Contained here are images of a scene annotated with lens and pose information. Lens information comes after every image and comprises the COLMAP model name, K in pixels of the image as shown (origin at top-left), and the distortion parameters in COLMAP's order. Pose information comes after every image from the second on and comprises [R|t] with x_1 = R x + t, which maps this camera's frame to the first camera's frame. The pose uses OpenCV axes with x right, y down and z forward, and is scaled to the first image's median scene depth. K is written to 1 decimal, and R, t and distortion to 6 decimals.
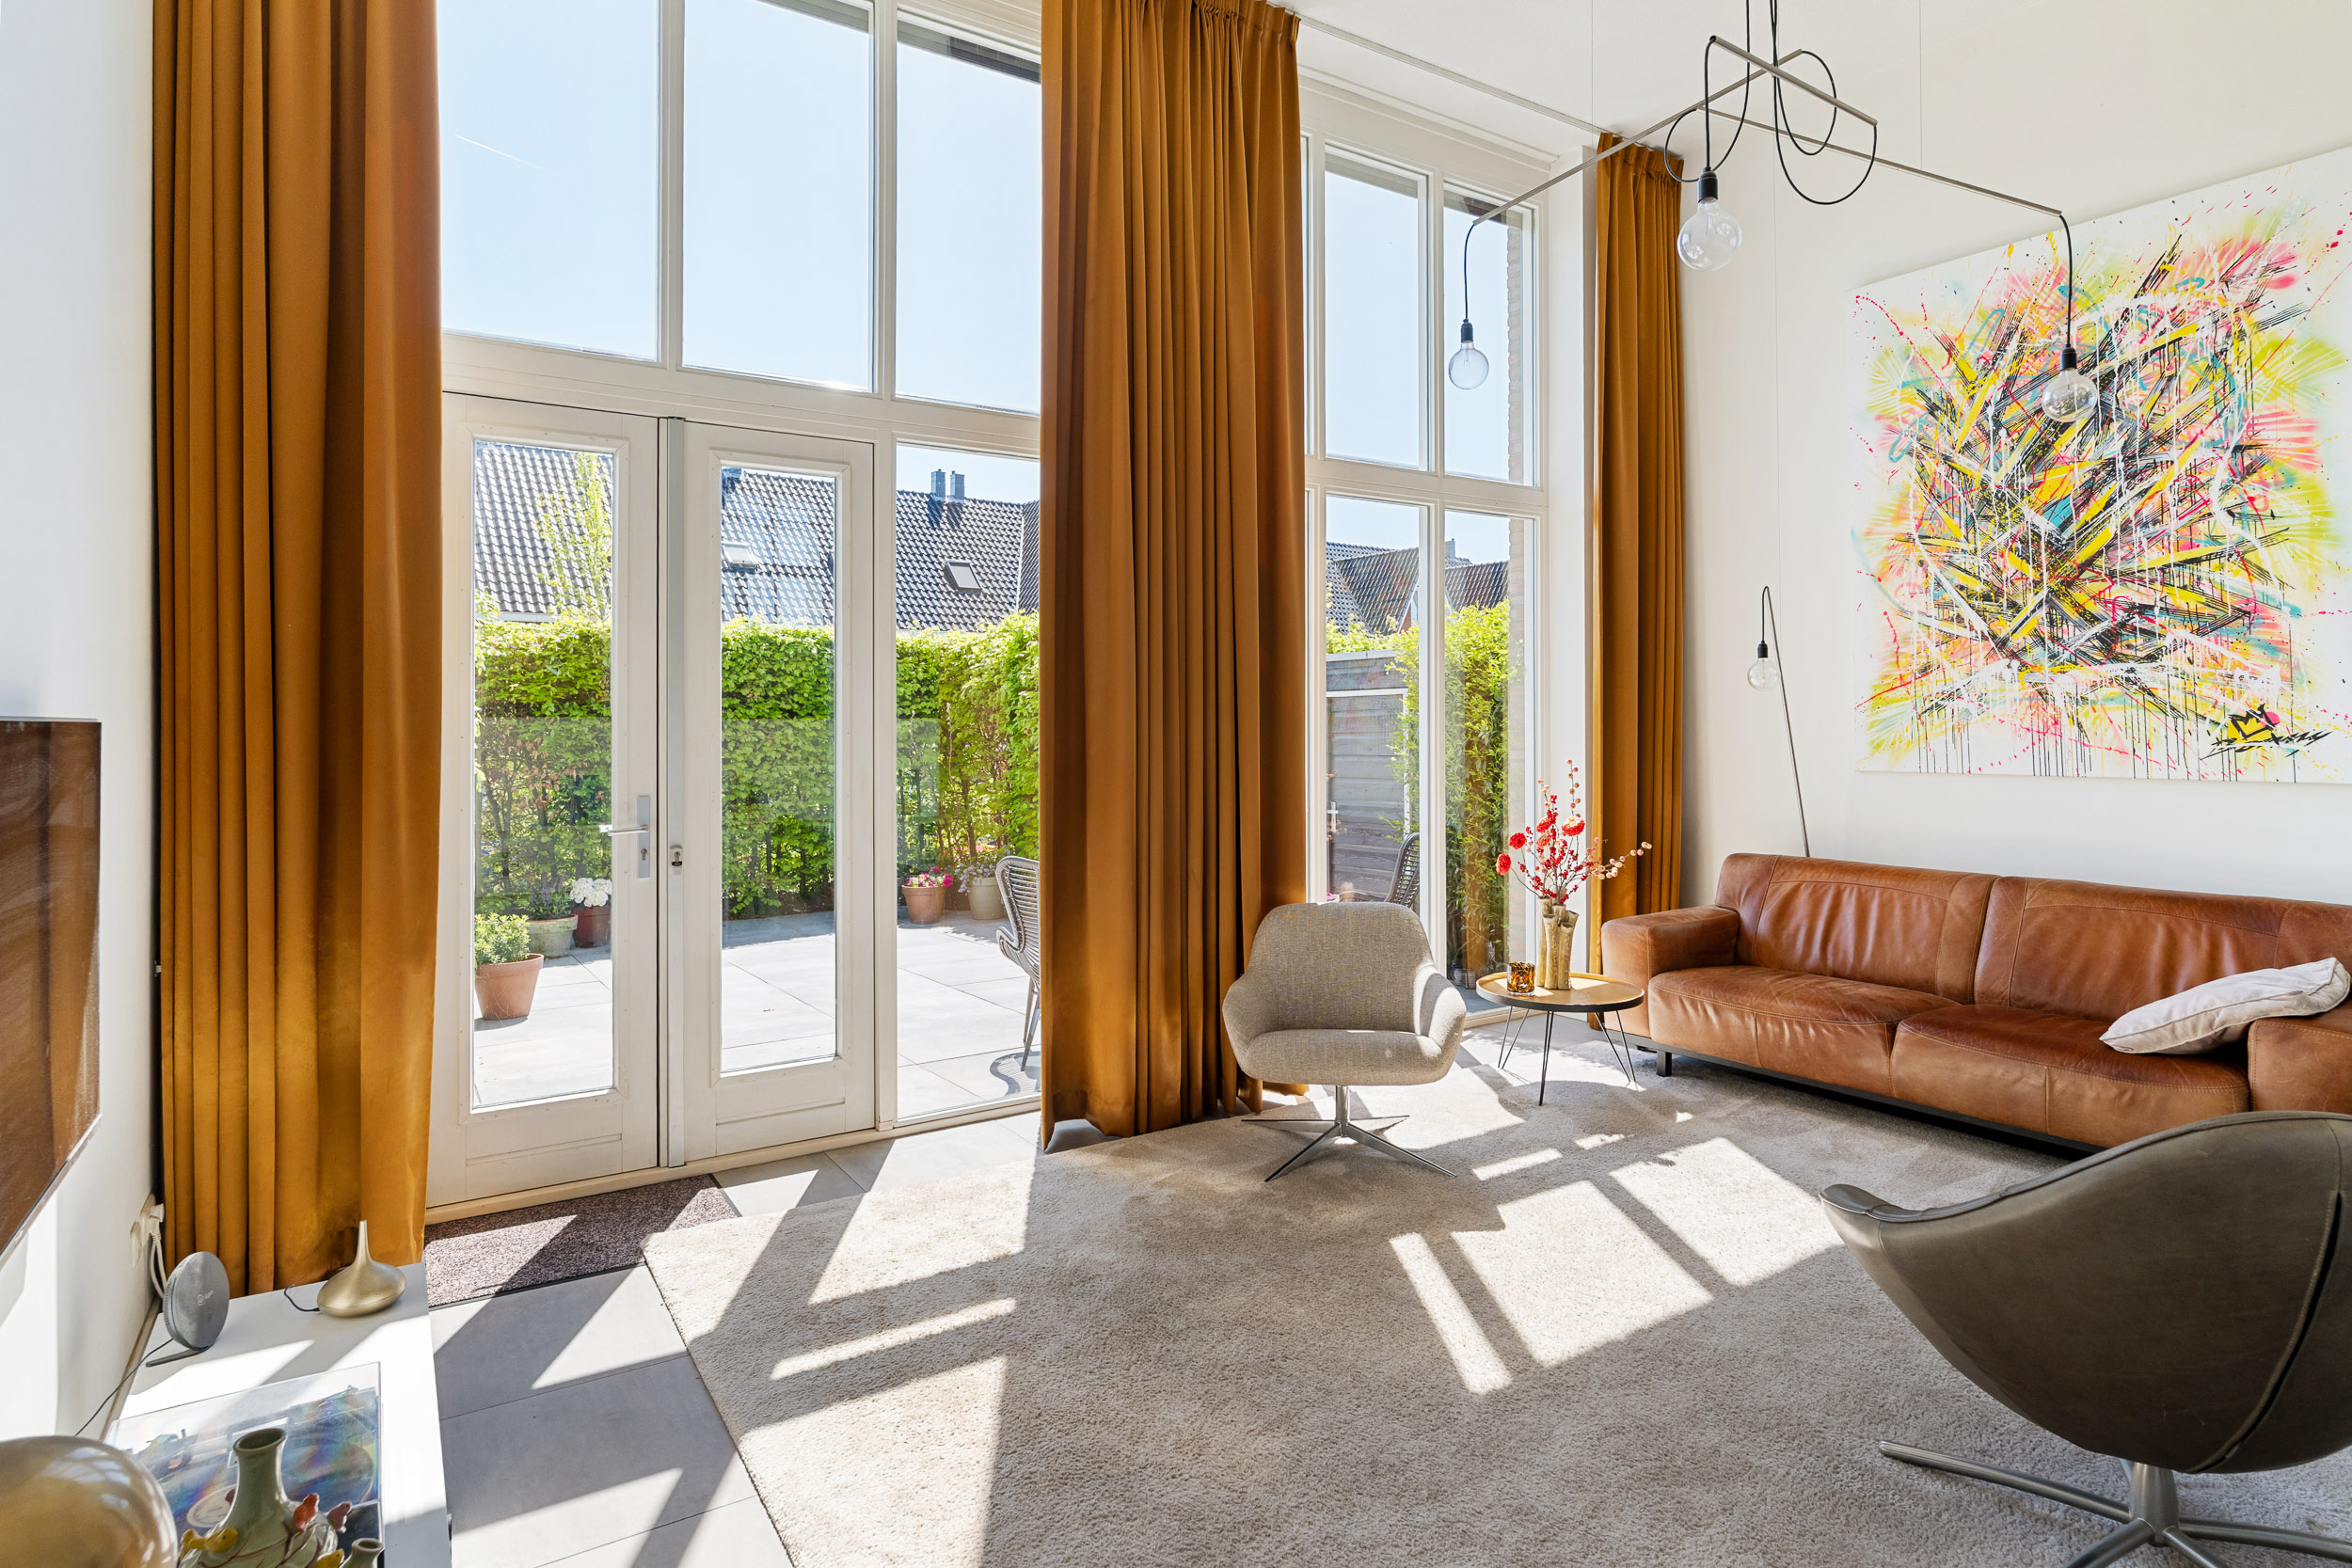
lens RADIAL K [[1243.7, 0, 1138.1], [0, 1243.7, 702.0], [0, 0, 1]] dist [-0.015648, -0.000511]
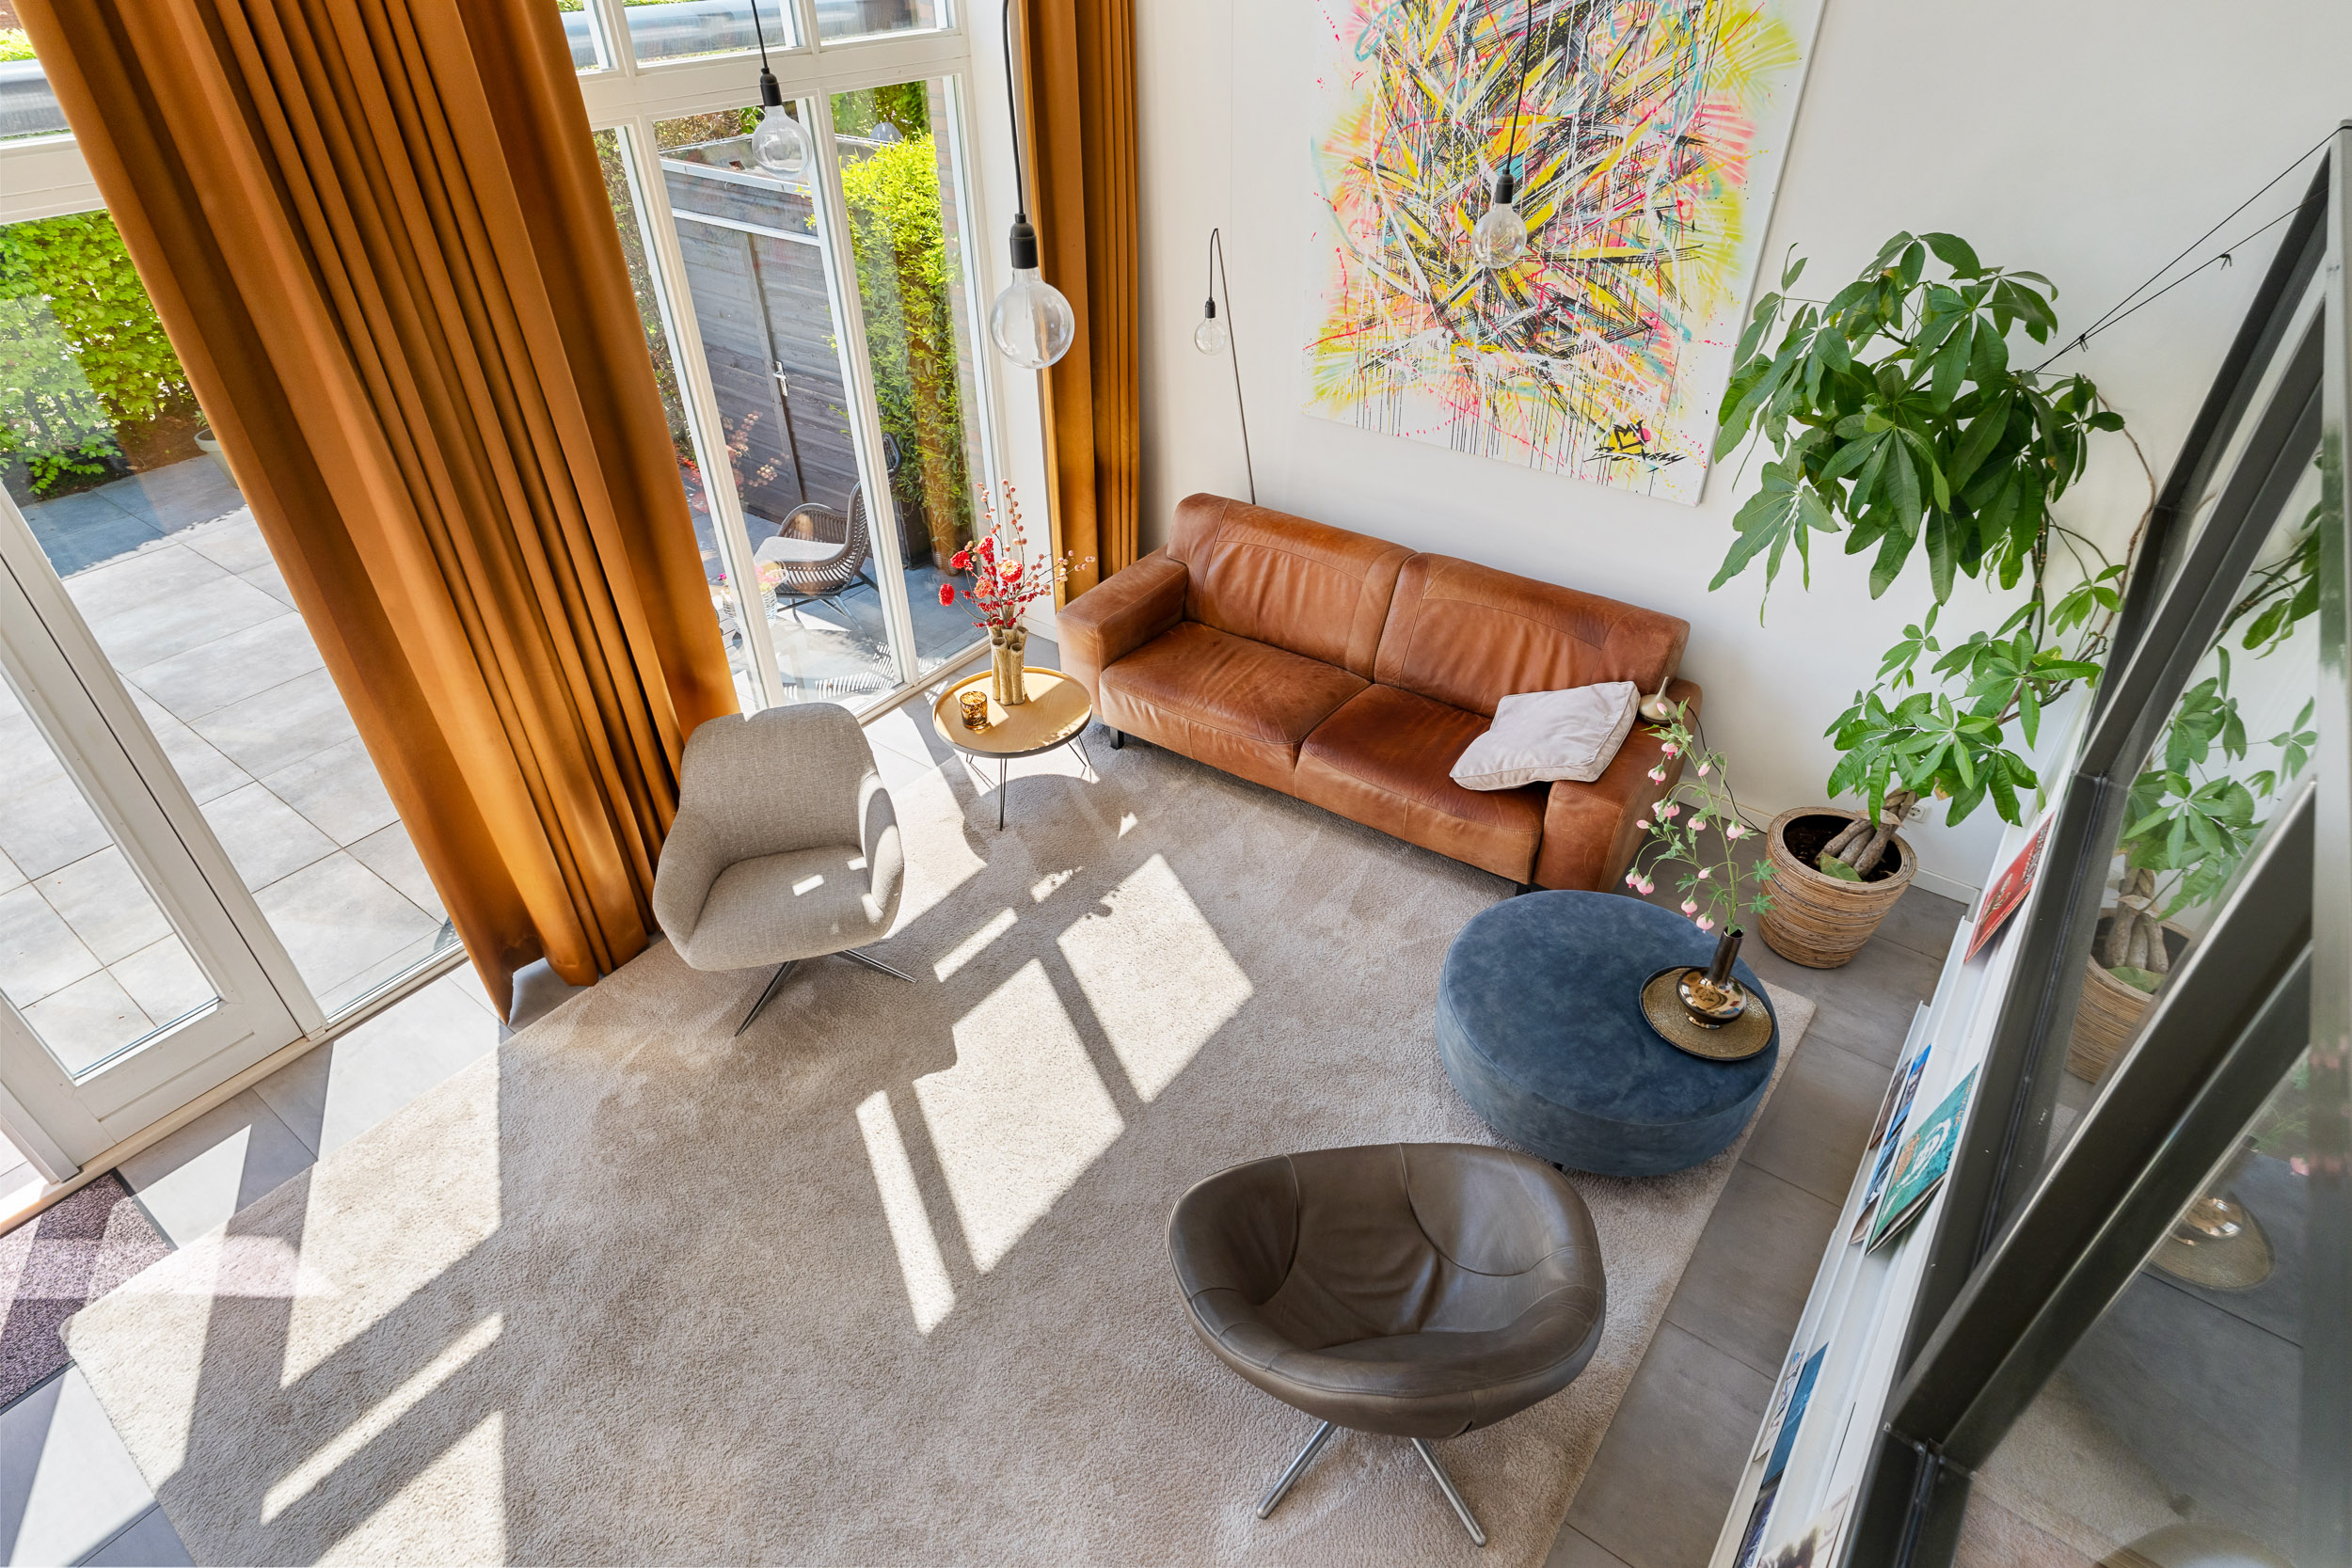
lens RADIAL K [[1243.7, 0, 1170.9], [0, 1243.7, 786.2], [0, 0, 1]] dist [-0.015648, -0.000511]
pose [[0.928971, -0.231828, 0.288563, 0.171081], [0.009874, 0.794821, 0.606764, -0.366714], [-0.370020, -0.560817, 0.740655, 0.195041]]
